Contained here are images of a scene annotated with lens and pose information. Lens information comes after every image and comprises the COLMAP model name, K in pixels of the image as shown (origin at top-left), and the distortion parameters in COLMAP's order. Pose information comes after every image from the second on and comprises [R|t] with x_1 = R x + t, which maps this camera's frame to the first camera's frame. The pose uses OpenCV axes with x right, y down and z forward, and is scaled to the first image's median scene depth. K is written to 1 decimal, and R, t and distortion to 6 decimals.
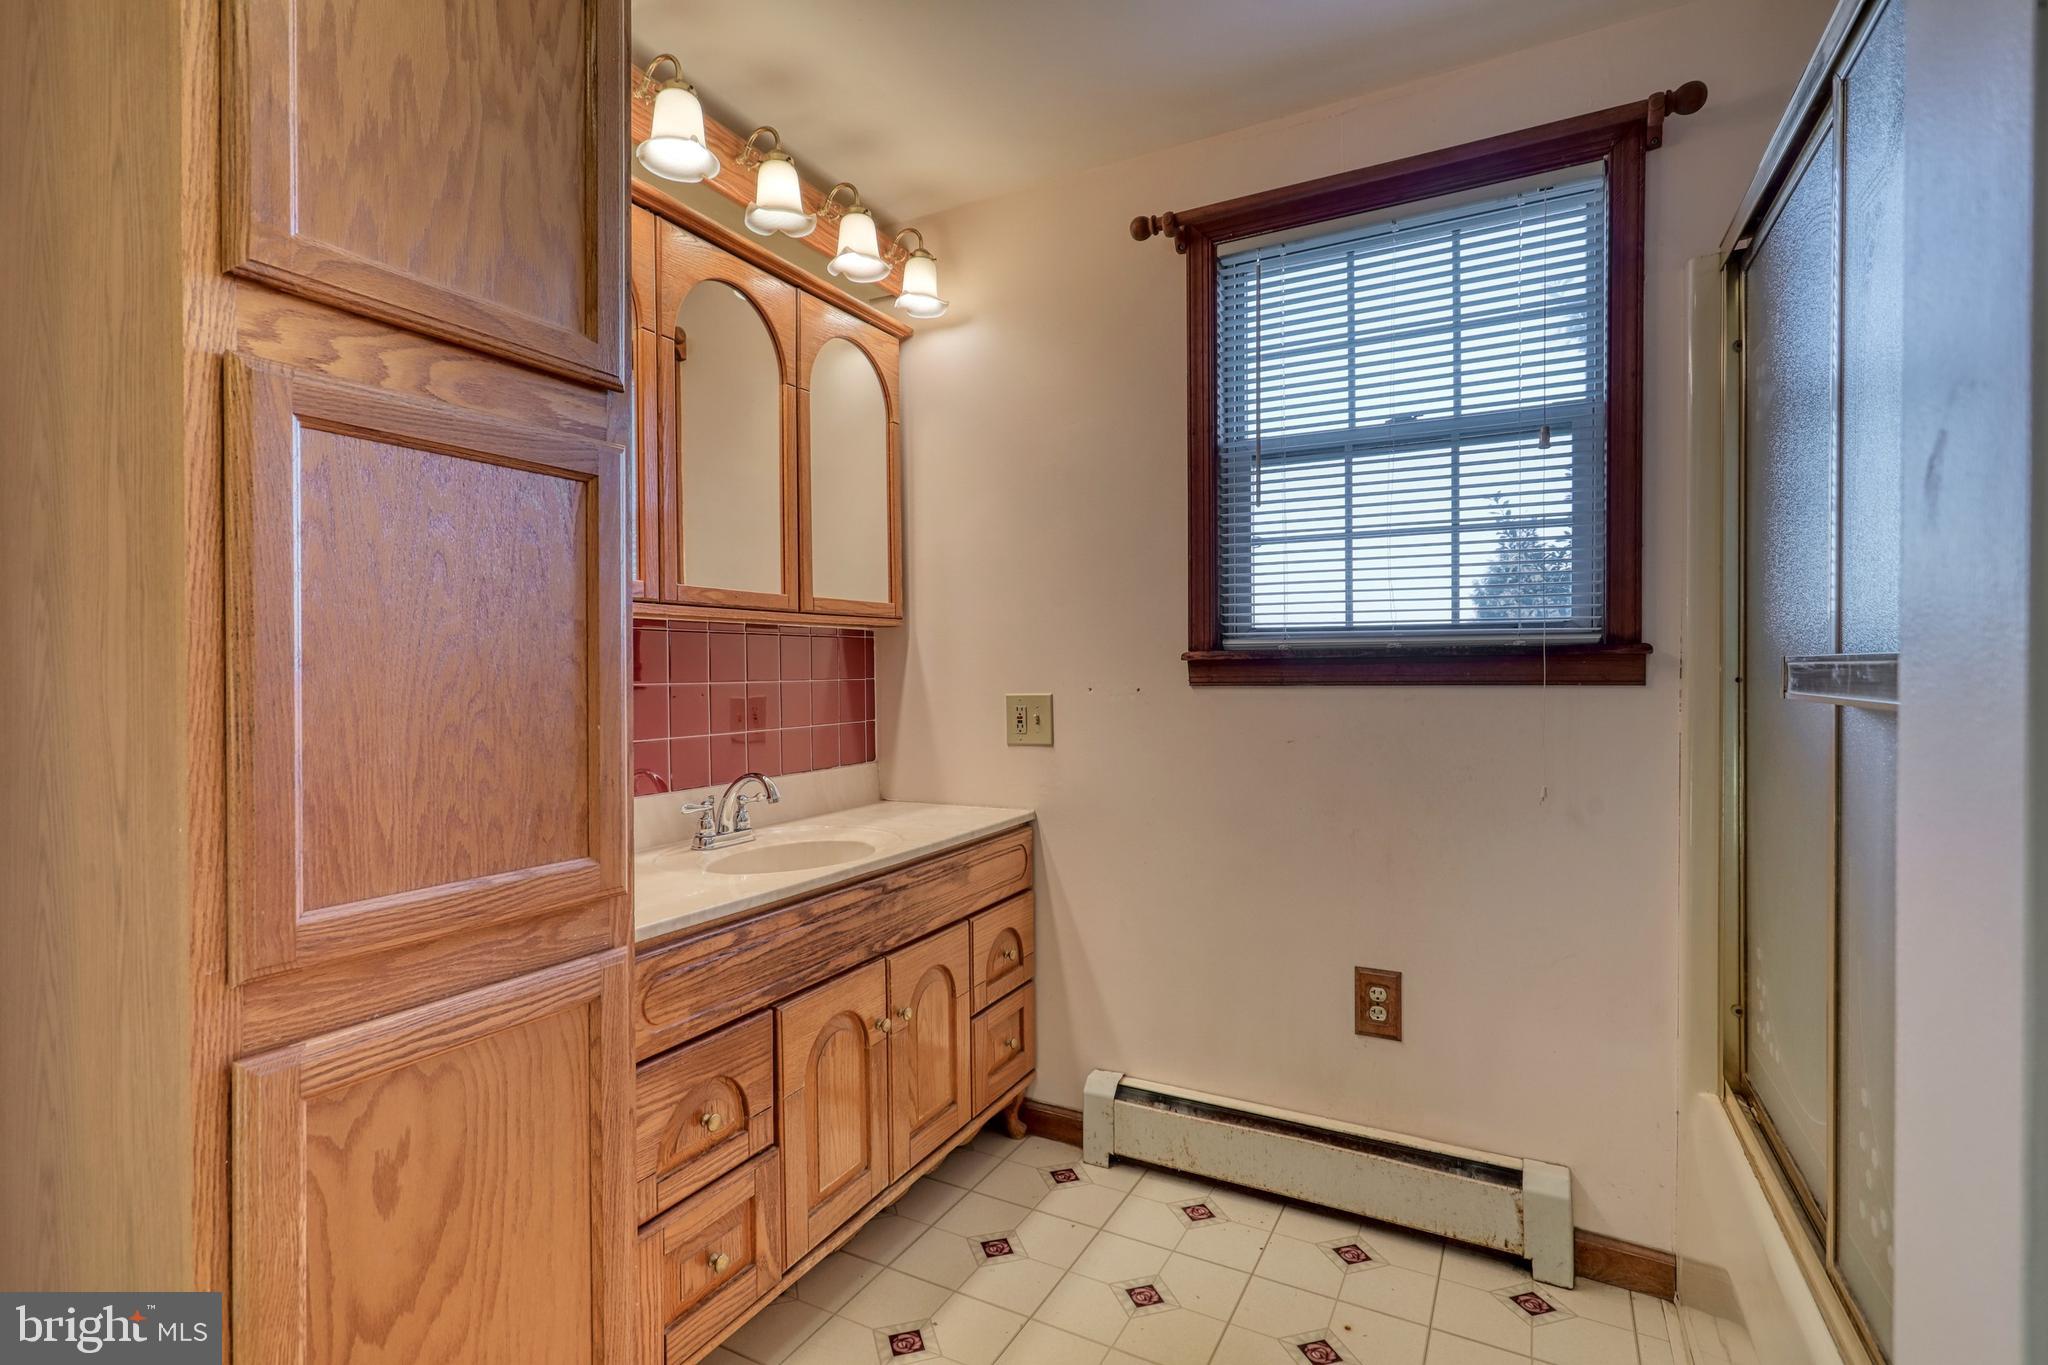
lens RADIAL K [[979.7, 0, 1019.7], [0, 979.7, 673.2], [0, 0, 1]] dist [-0.002436, 0.001216]
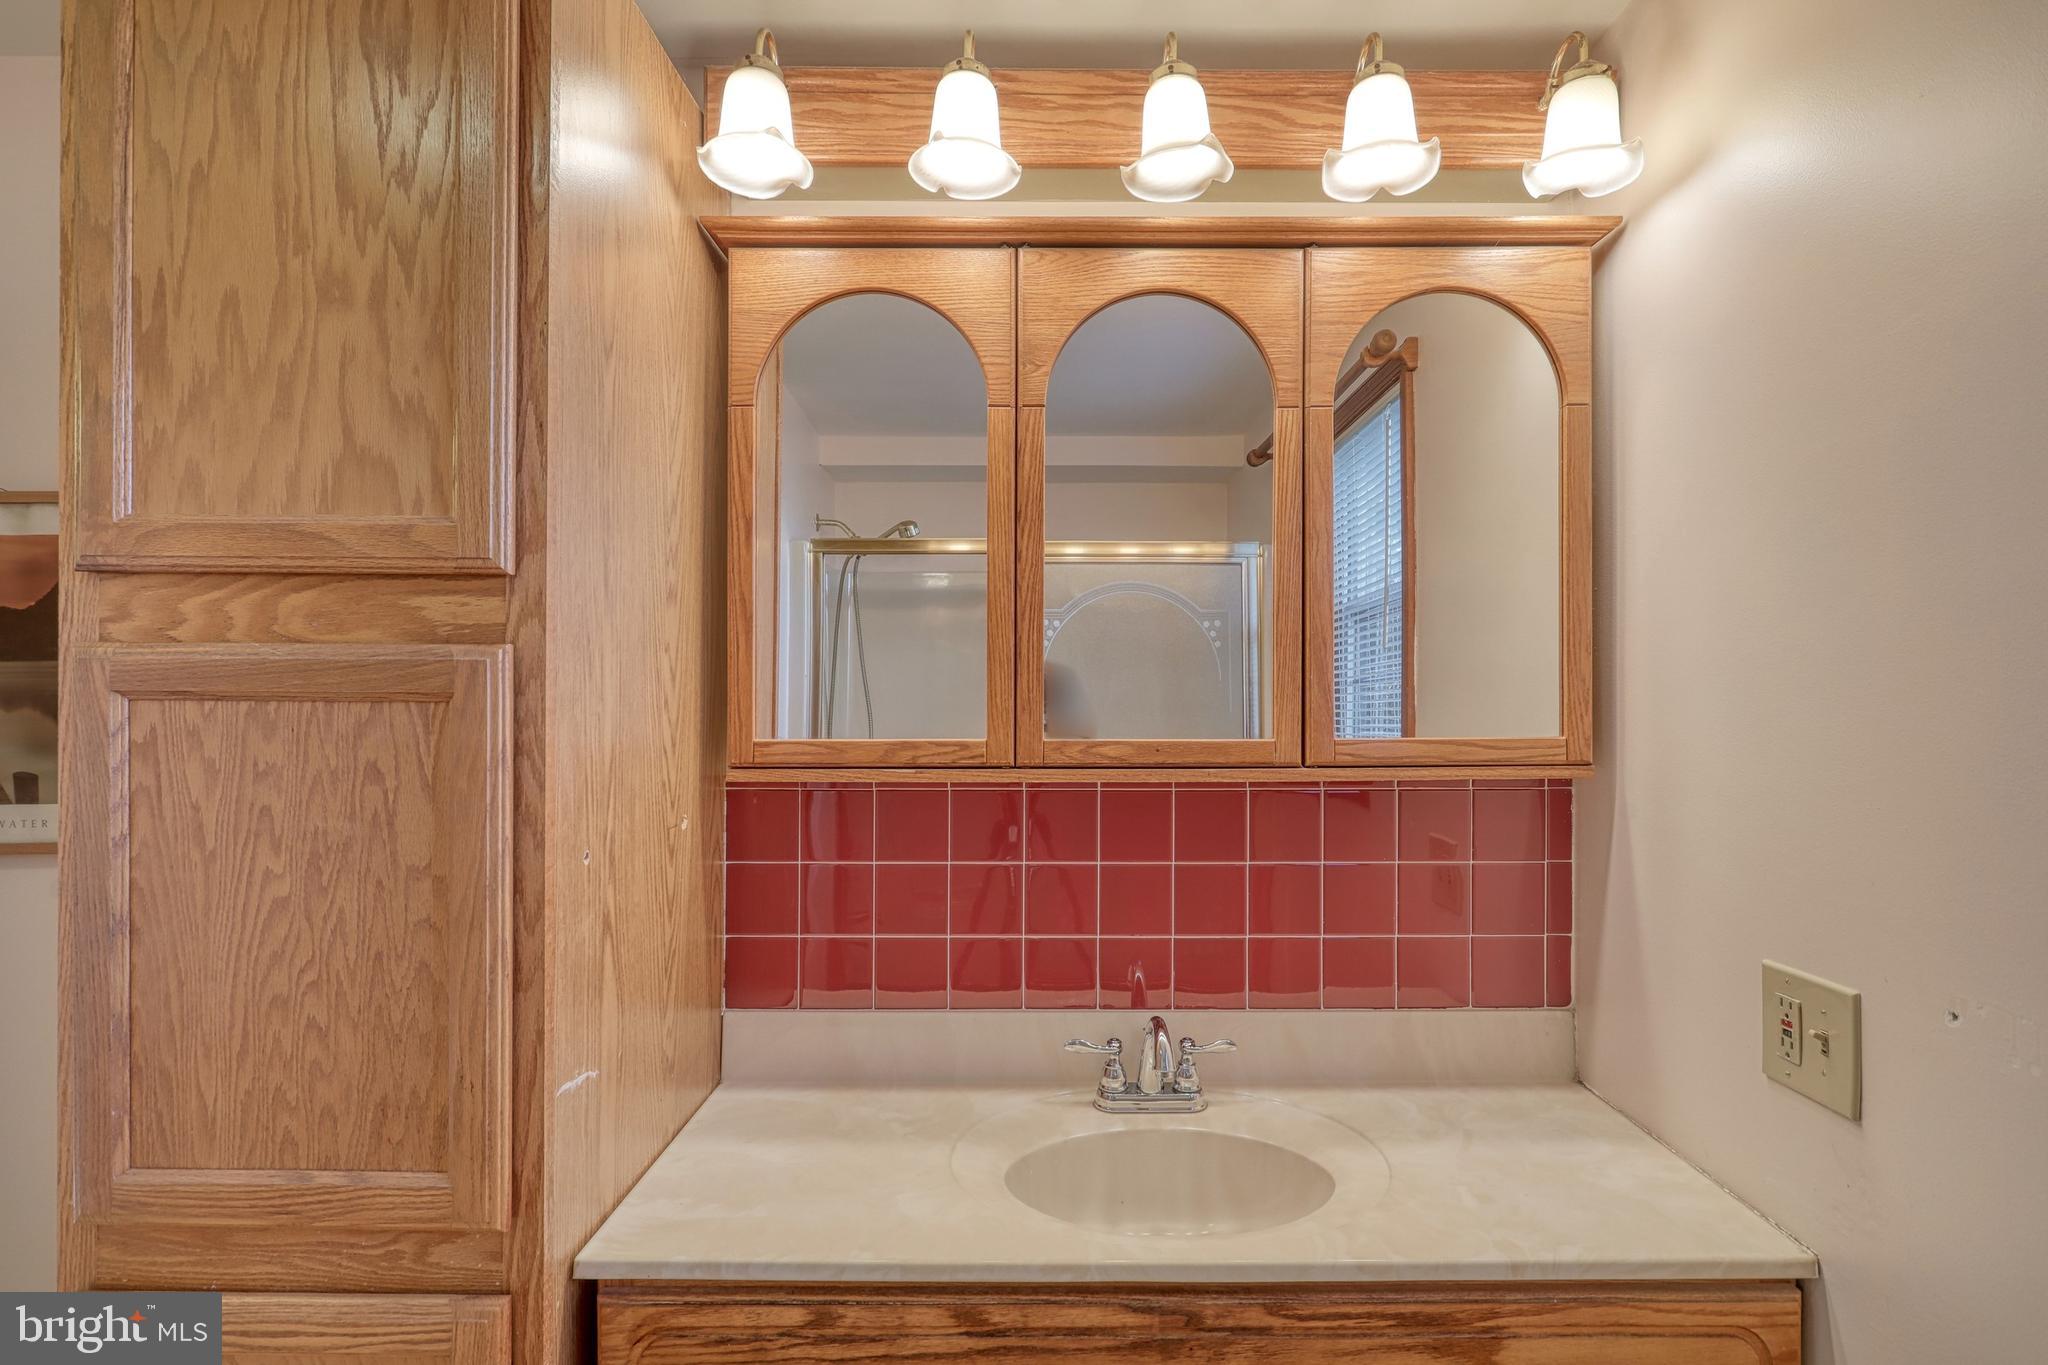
lens RADIAL K [[979.7, 0, 1031.1], [0, 979.7, 690.4], [0, 0, 1]] dist [-0.002436, 0.001216]
pose [[0.461468, 0.007982, -0.887121, 0.518636], [-0.009570, 0.999946, 0.004019, -0.229282], [0.887105, 0.006635, 0.461520, 1.137872]]
